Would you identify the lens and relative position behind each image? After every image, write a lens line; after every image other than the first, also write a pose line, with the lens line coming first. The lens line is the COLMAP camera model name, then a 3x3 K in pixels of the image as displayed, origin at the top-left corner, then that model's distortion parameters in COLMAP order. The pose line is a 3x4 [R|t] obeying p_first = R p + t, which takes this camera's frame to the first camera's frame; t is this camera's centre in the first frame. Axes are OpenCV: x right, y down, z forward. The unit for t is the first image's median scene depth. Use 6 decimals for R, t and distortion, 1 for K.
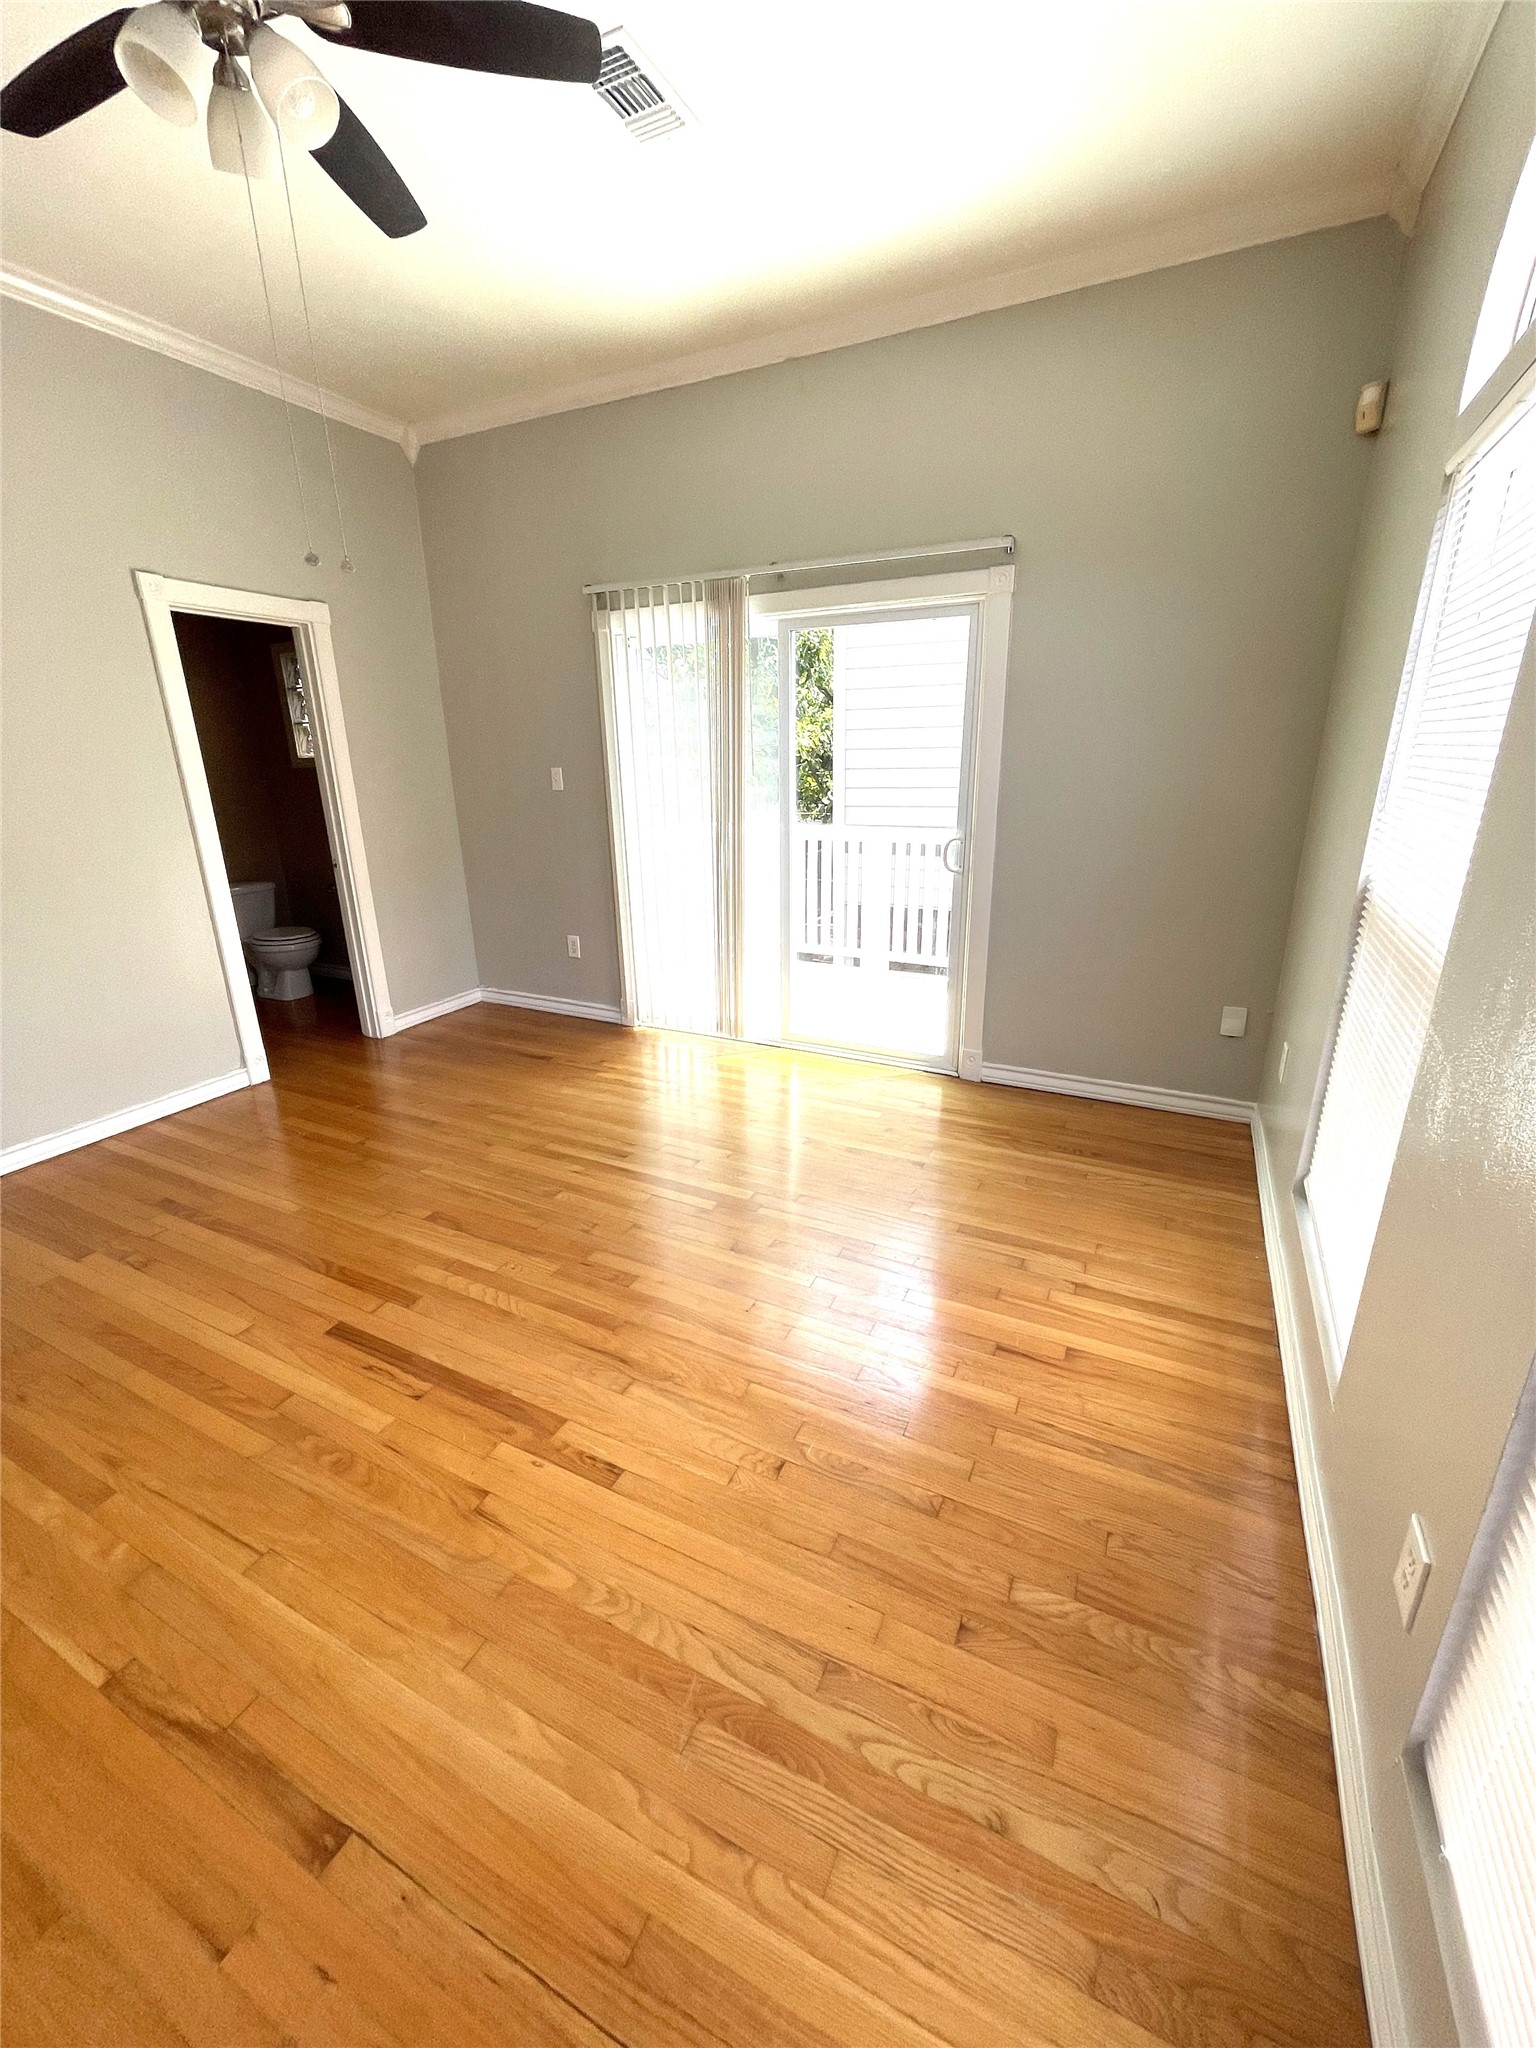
lens RADIAL K [[824.7, 0, 766.5], [0, 824.7, 1021.4], [0, 0, 1]] dist [0.002494, -0.000869]
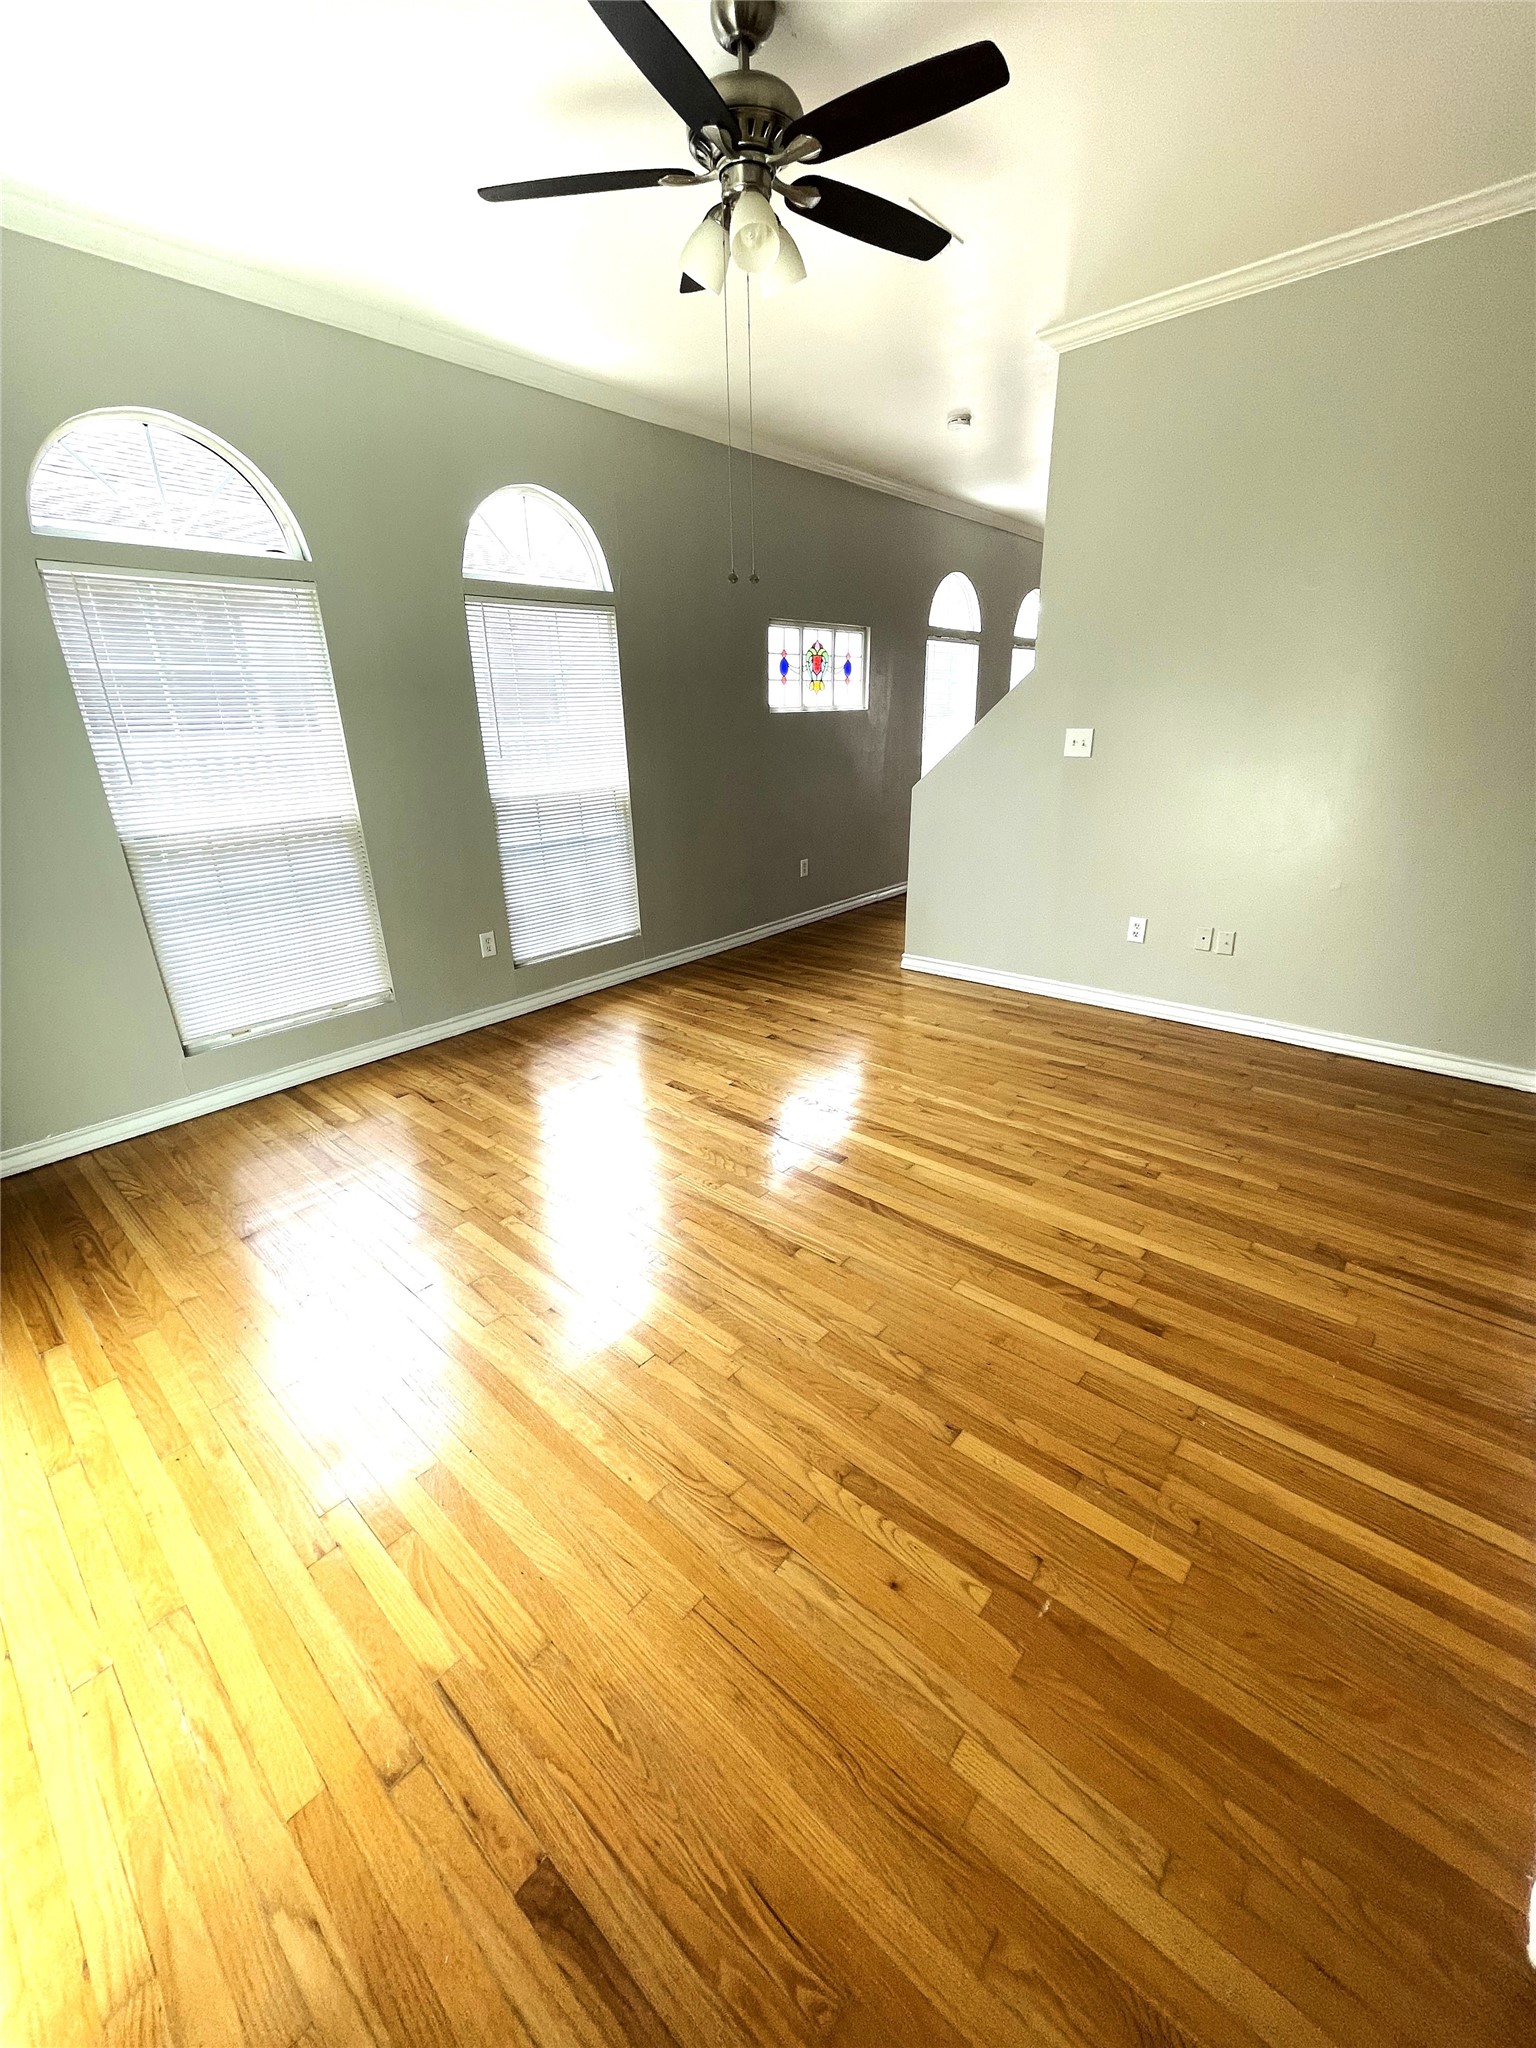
lens RADIAL K [[824.7, 0, 759.7], [0, 824.7, 1022.0], [0, 0, 1]] dist [0.002494, -0.000869]
pose [[-0.963321, -0.054546, 0.262748, -0.713759], [0.123925, 0.778041, 0.615869, -0.614327], [-0.238022, 0.625841, -0.742744, 1.830680]]
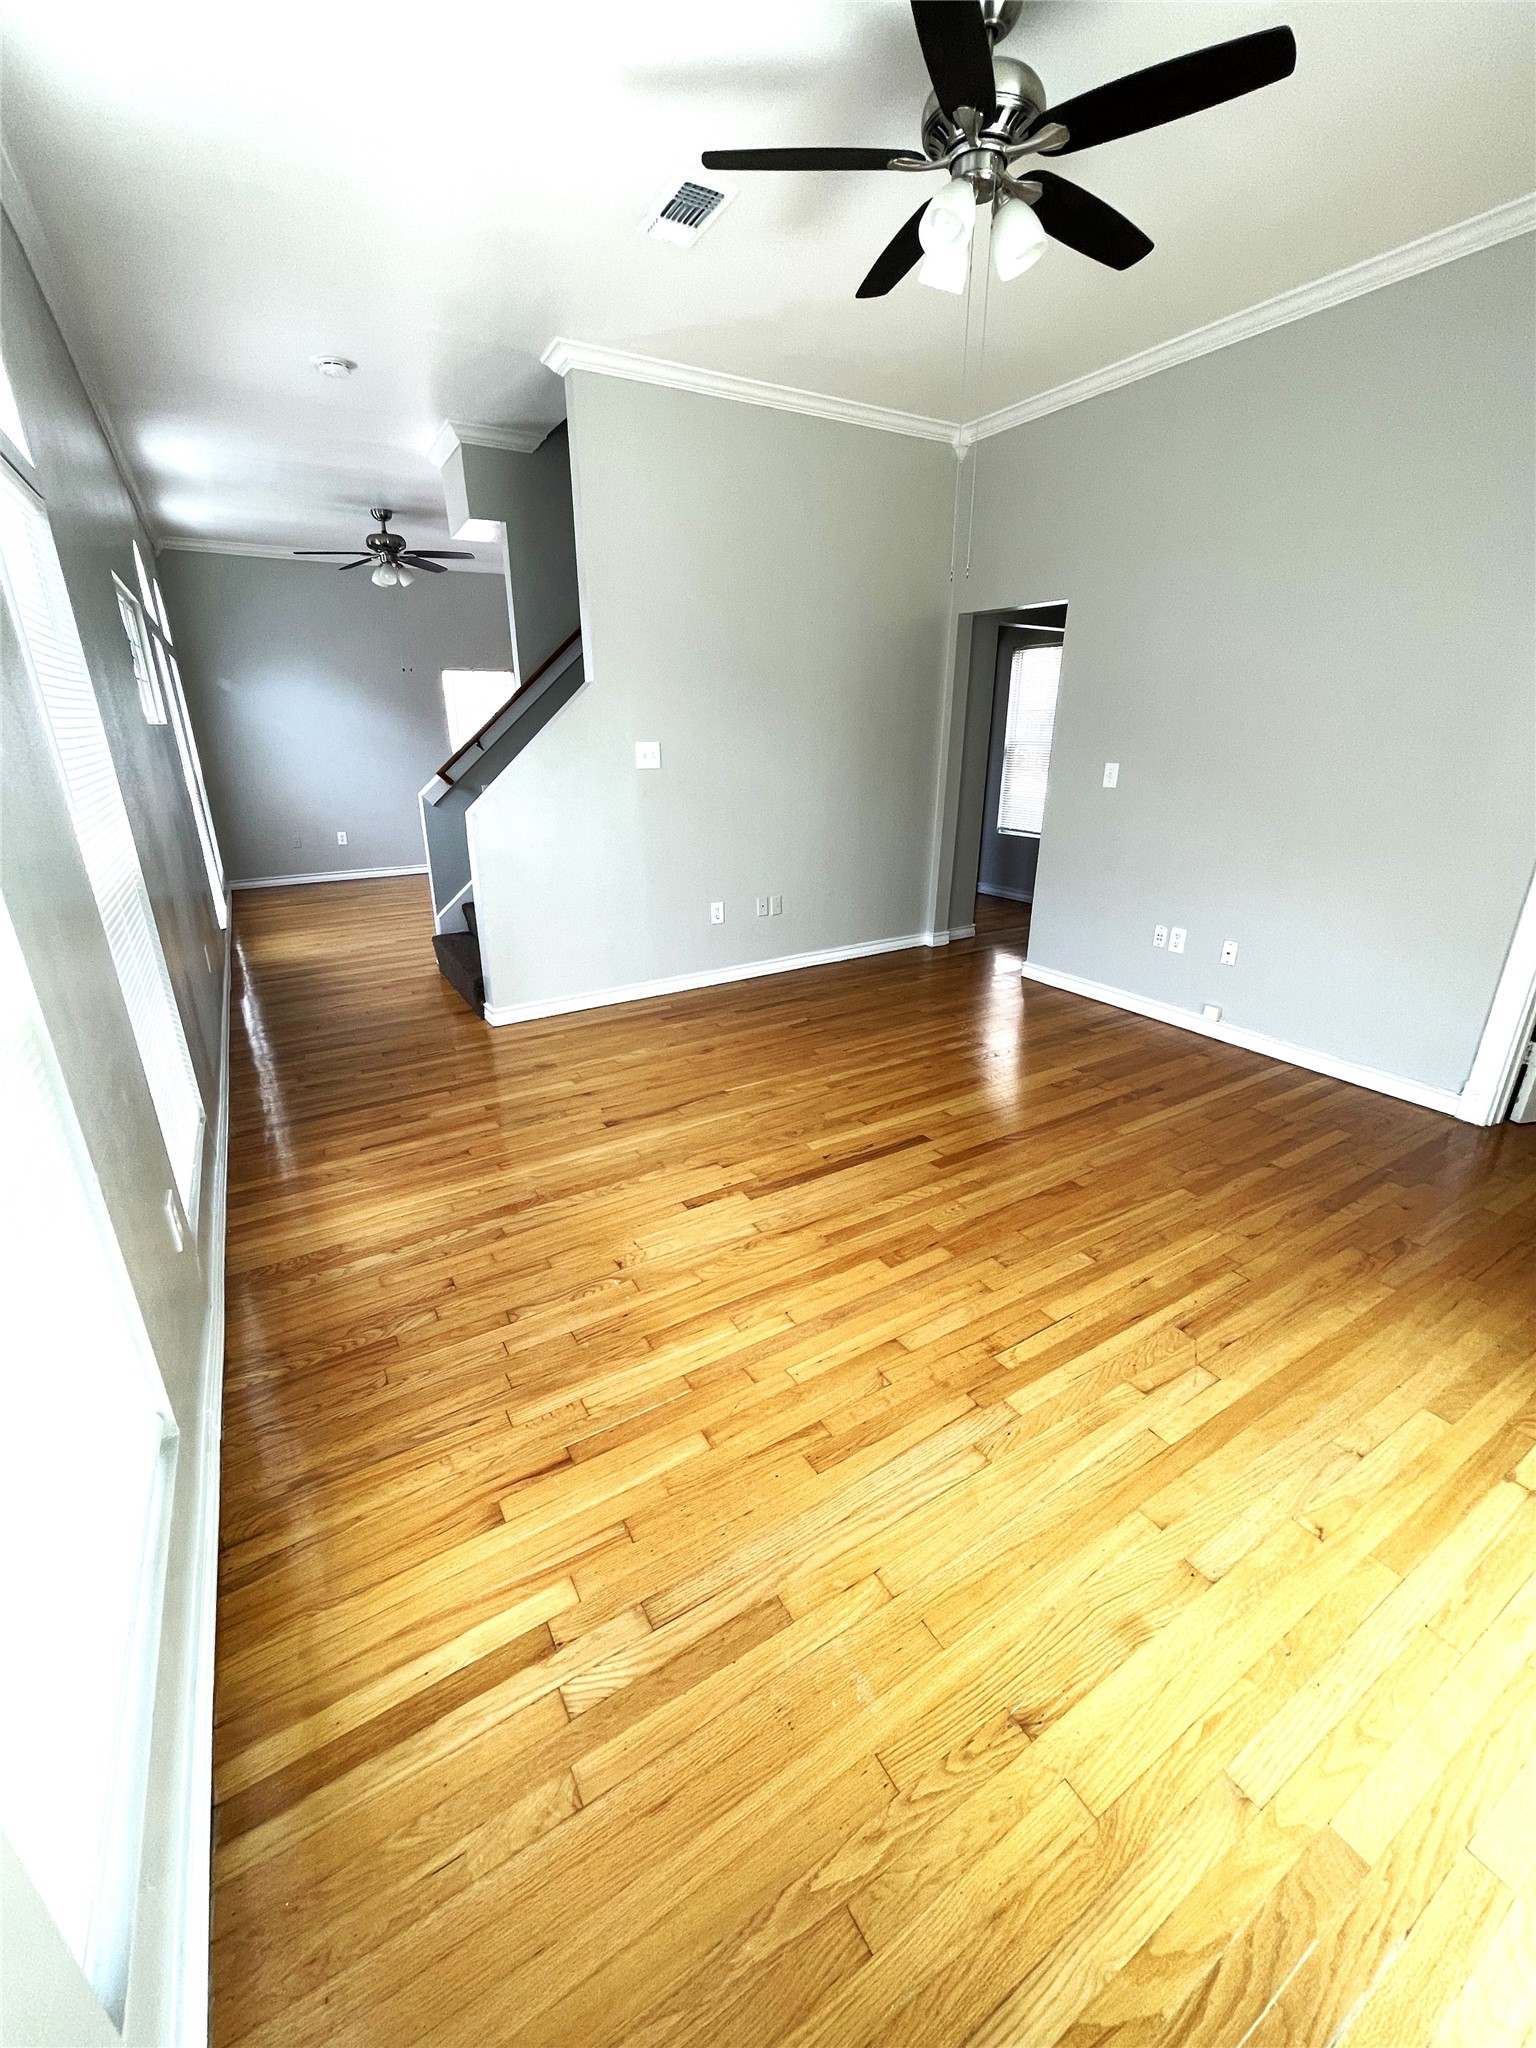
lens RADIAL K [[824.7, 0, 762.9], [0, 824.7, 1021.9], [0, 0, 1]] dist [0.002494, -0.000869]
pose [[-0.538693, 0.308619, -0.783942, 0.647670], [-0.252295, 0.828699, 0.499605, -0.411709], [0.803839, 0.466918, -0.368551, 1.174024]]
